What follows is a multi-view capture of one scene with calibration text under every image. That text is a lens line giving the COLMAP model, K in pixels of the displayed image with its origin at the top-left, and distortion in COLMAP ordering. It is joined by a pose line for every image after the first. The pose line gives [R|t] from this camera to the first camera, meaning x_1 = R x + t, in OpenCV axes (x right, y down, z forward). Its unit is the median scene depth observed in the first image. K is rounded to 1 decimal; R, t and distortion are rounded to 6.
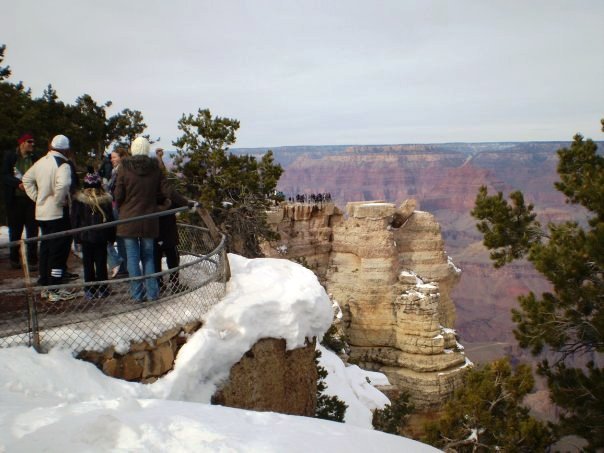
lens RADIAL K [[679.0, 0, 310.6], [0, 679.0, 232.0], [0, 0, 1]] dist [-0.088111, -0.164514]
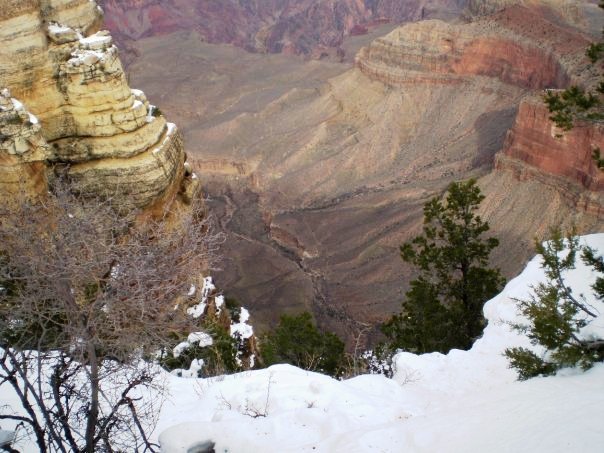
lens RADIAL K [[679.0, 0, 310.6], [0, 679.0, 232.0], [0, 0, 1]] dist [-0.088111, -0.164514]
pose [[0.672577, -0.402005, 0.621315, -0.172834], [0.107868, 0.883873, 0.455118, -0.030082], [-0.732124, -0.239082, 0.637836, 0.322999]]
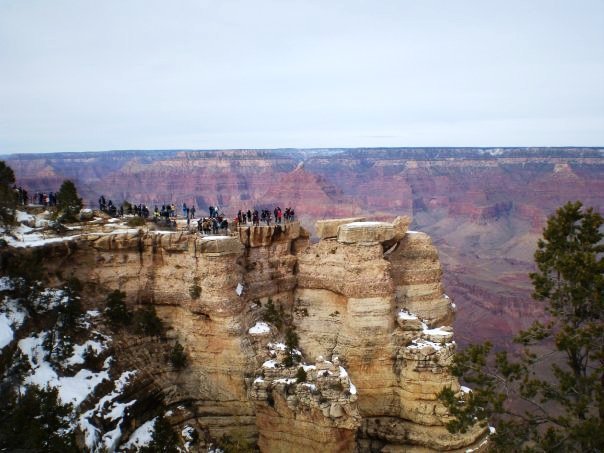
lens RADIAL K [[679.0, 0, 310.6], [0, 679.0, 232.0], [0, 0, 1]] dist [-0.088111, -0.164514]
pose [[0.969433, -0.016797, 0.244782, -0.135292], [0.018663, 0.999812, -0.005305, -0.027652], [-0.244647, 0.009712, 0.969564, 0.285182]]
